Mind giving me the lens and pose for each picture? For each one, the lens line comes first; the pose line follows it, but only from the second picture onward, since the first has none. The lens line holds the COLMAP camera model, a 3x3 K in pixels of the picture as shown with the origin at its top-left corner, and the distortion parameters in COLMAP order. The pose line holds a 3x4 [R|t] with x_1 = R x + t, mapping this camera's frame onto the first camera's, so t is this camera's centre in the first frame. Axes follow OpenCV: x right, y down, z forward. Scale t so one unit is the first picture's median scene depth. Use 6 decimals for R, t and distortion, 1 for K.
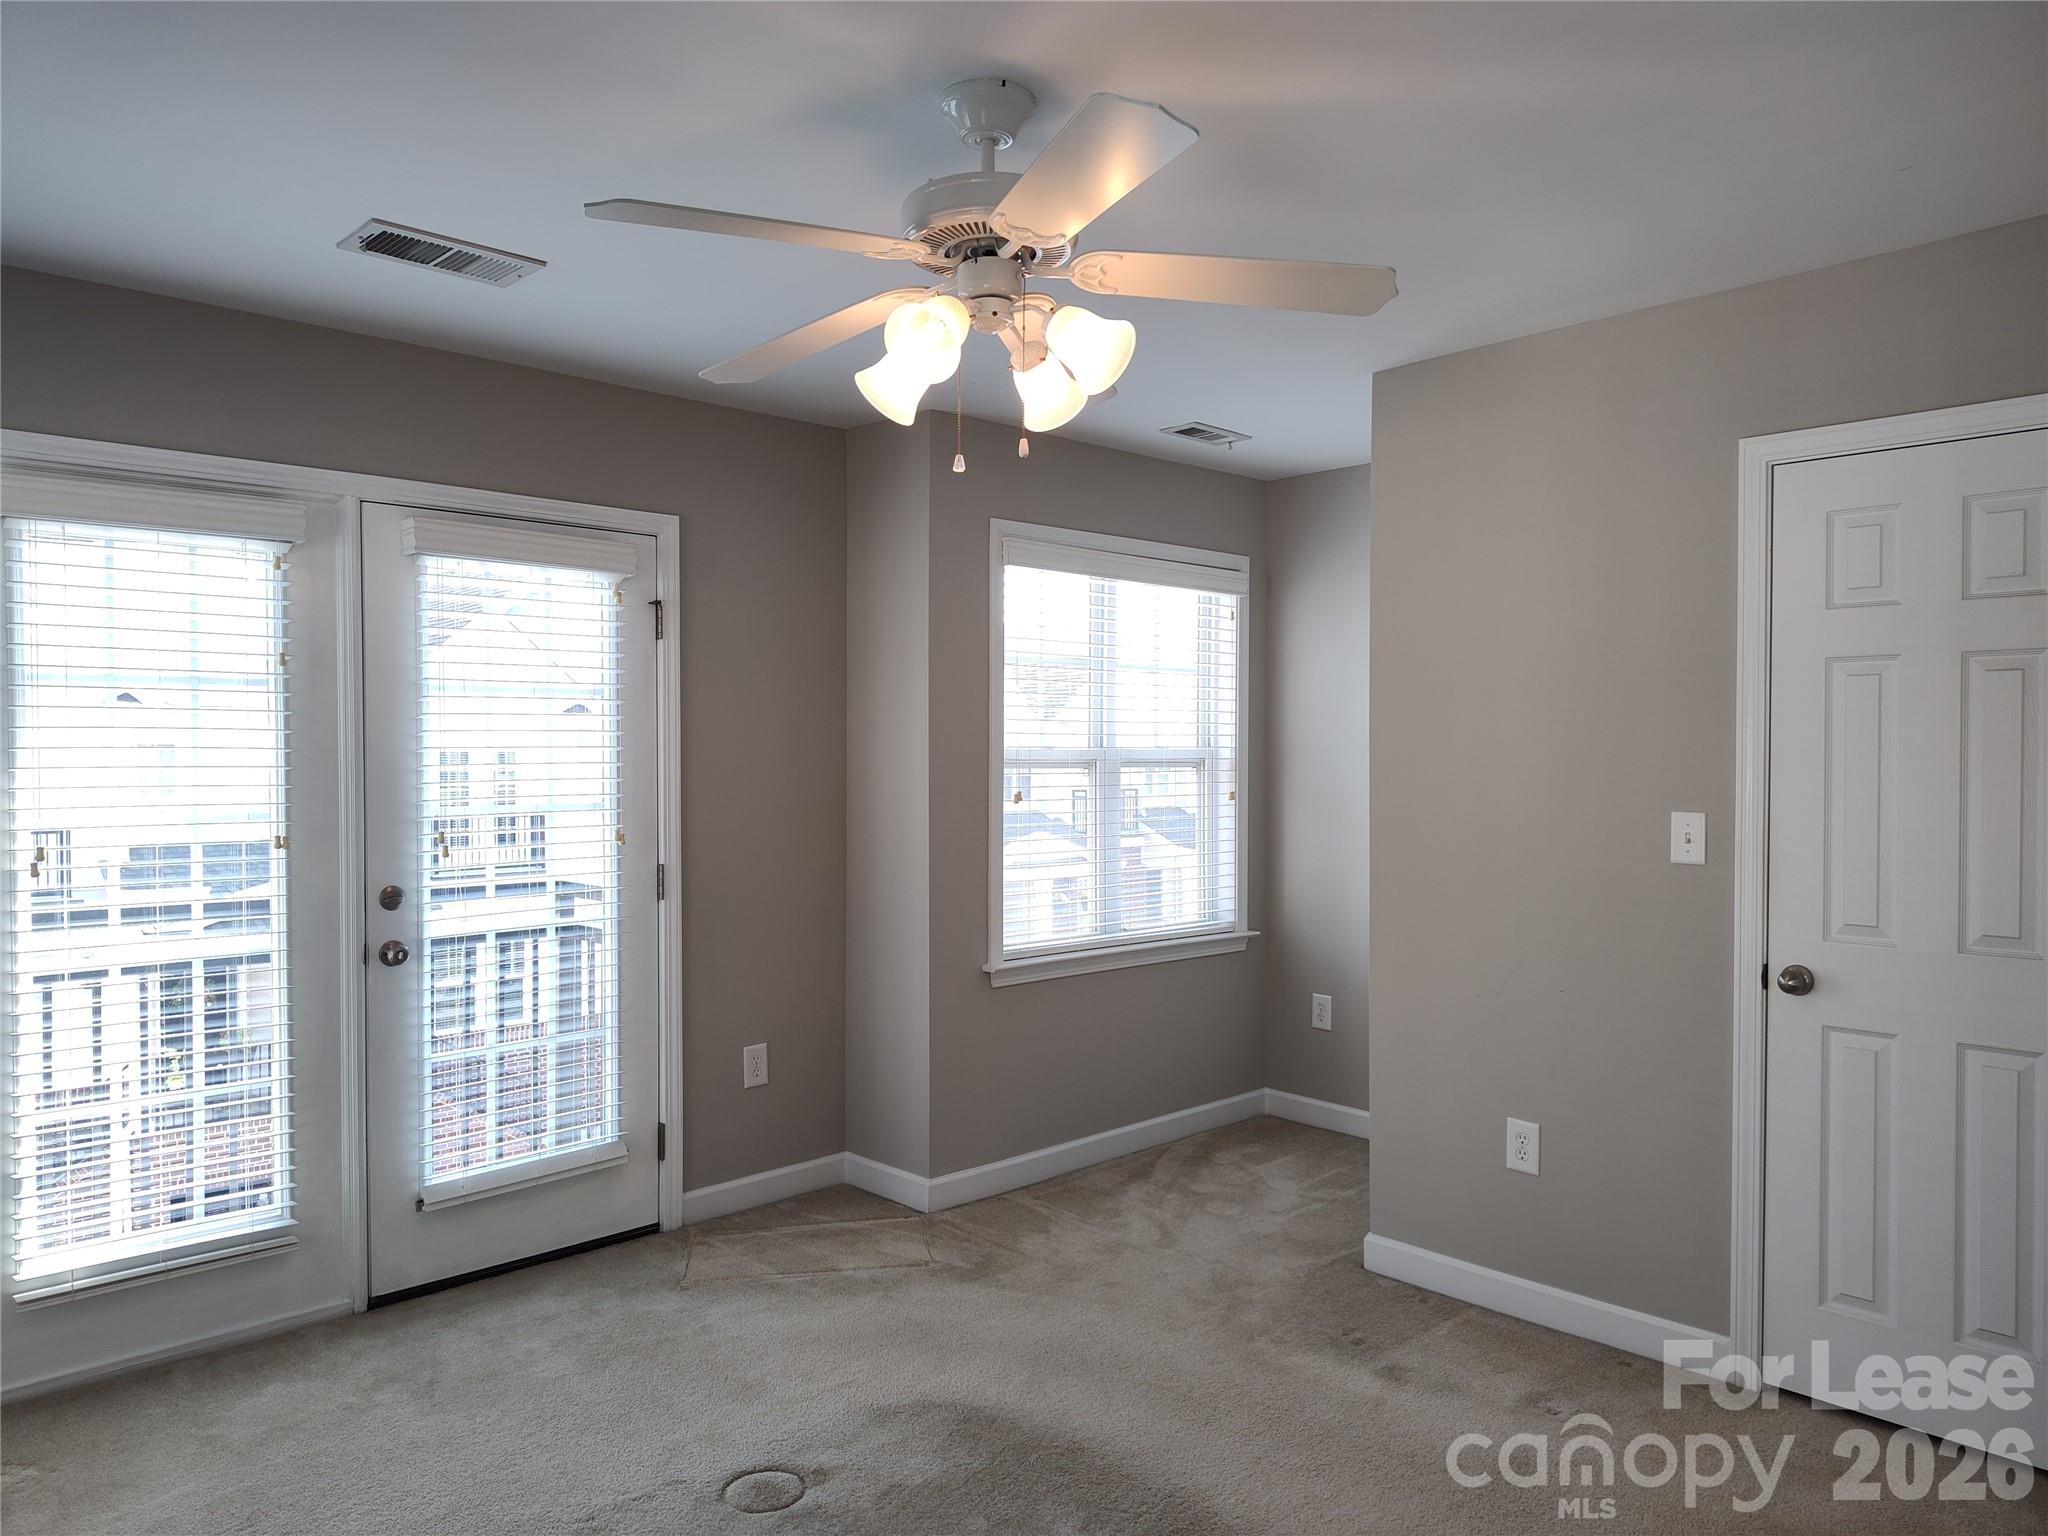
lens RADIAL K [[1393.2, 0, 1027.2], [0, 1393.2, 760.1], [0, 0, 1]] dist [0.045301, -0.050535]
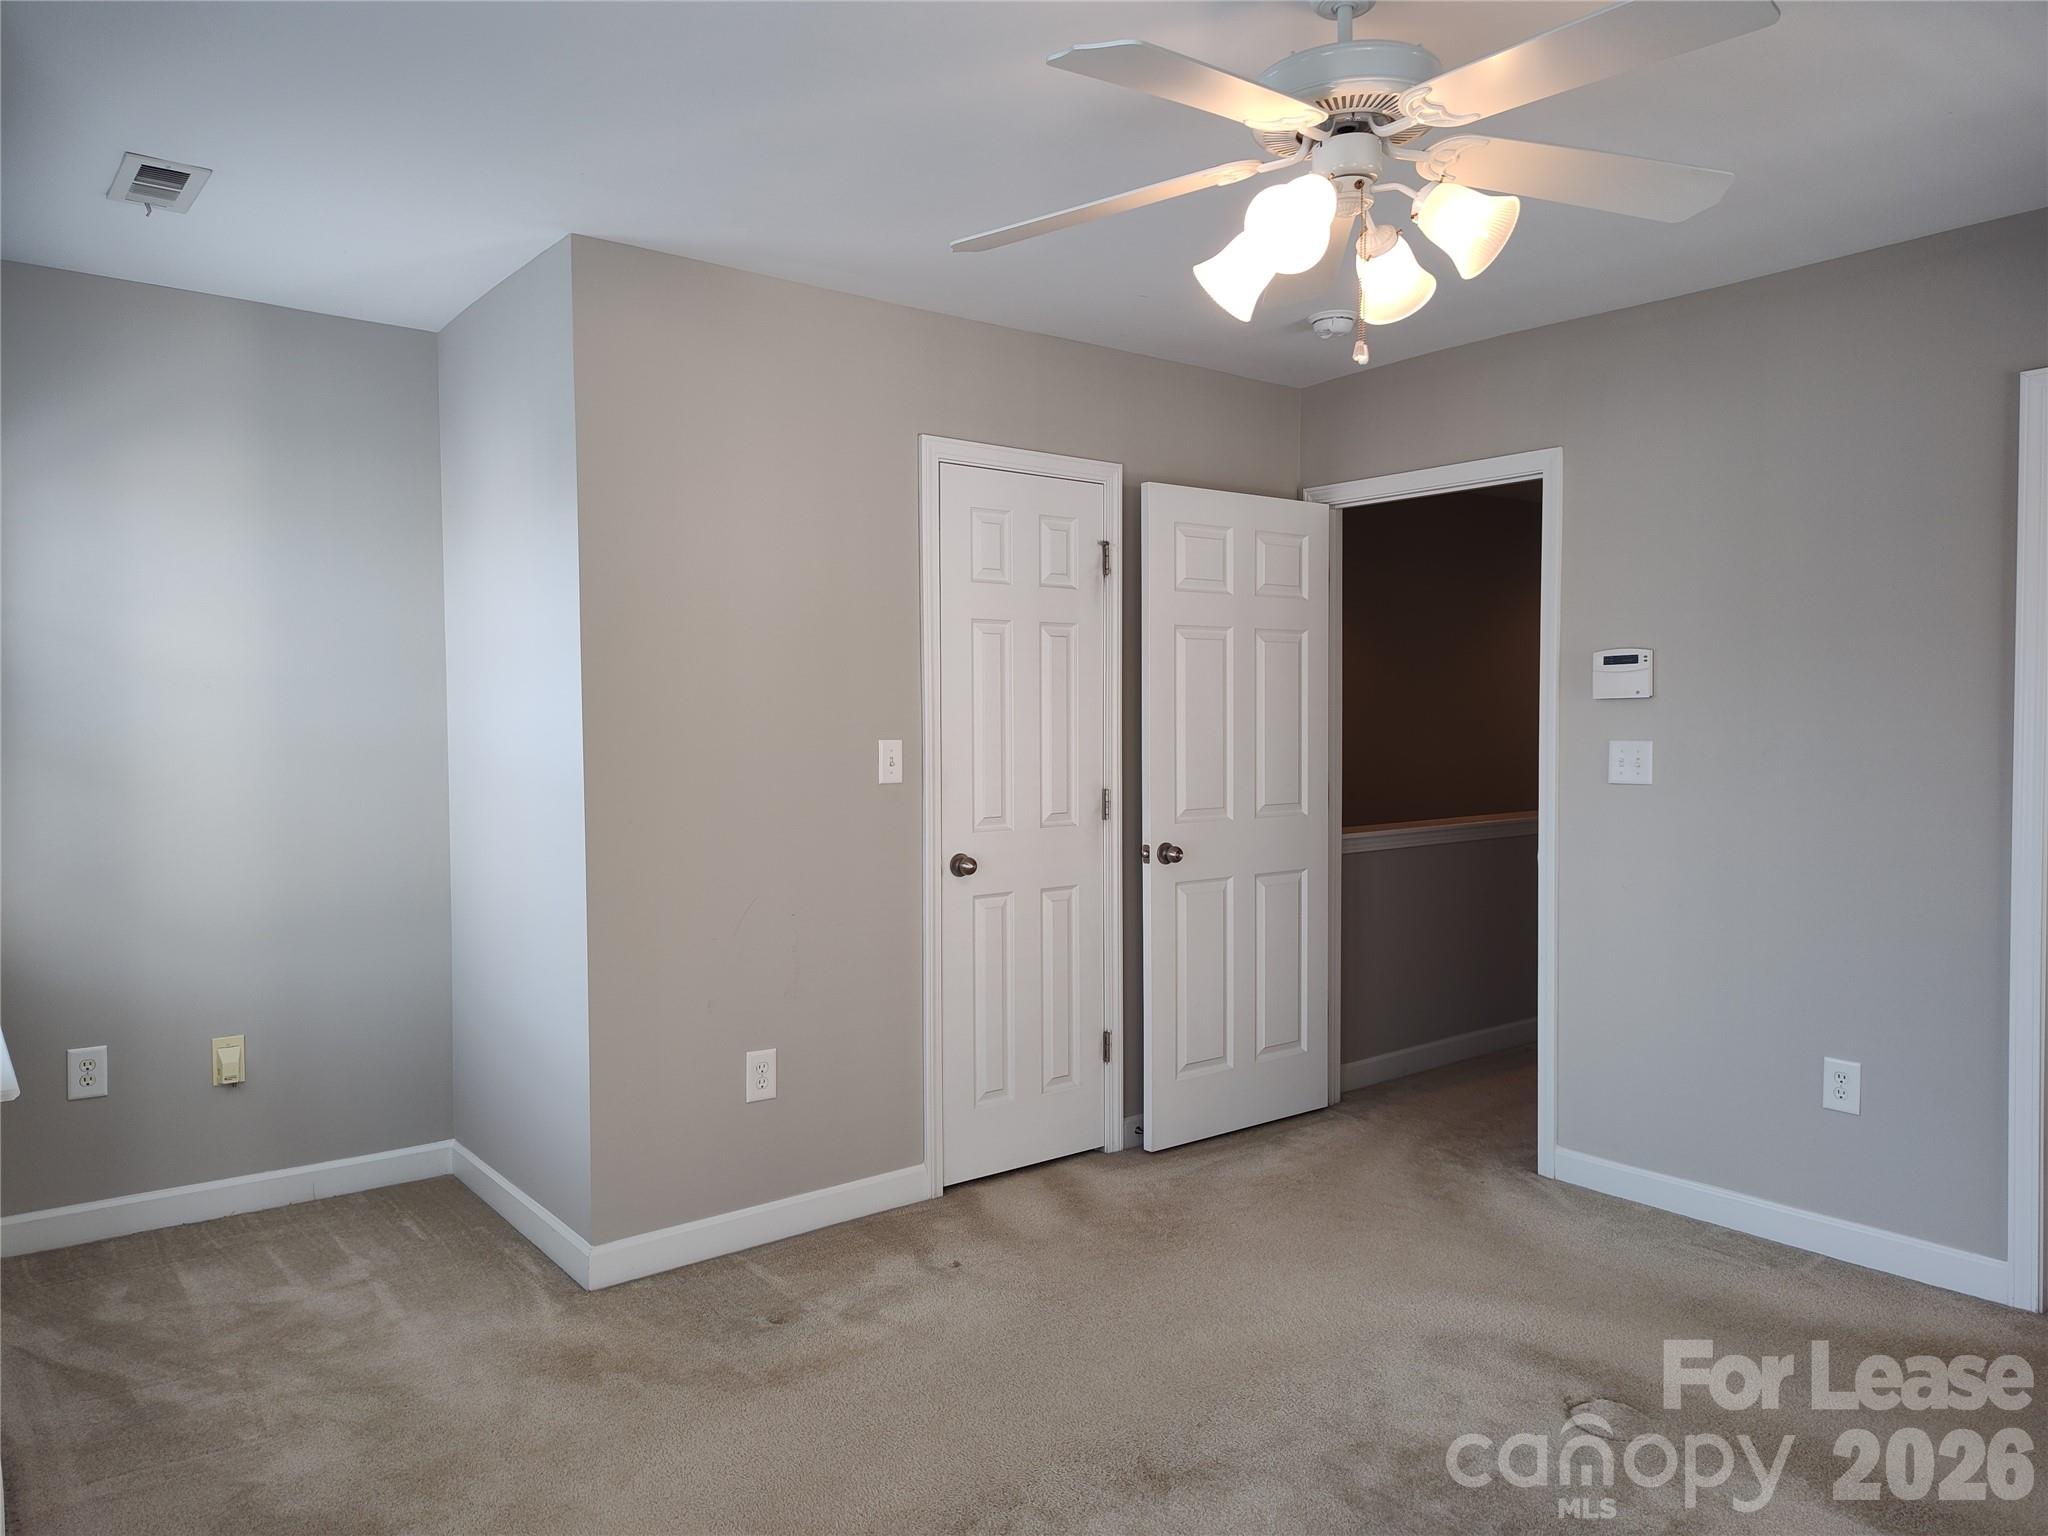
lens RADIAL K [[1393.2, 0, 1027.2], [0, 1393.2, 760.1], [0, 0, 1]] dist [0.045301, -0.050535]
pose [[0.078874, -0.028257, 0.996484, -0.694010], [0.009198, 0.999576, 0.027617, 0.022927], [-0.996842, 0.006987, 0.079101, 0.794432]]
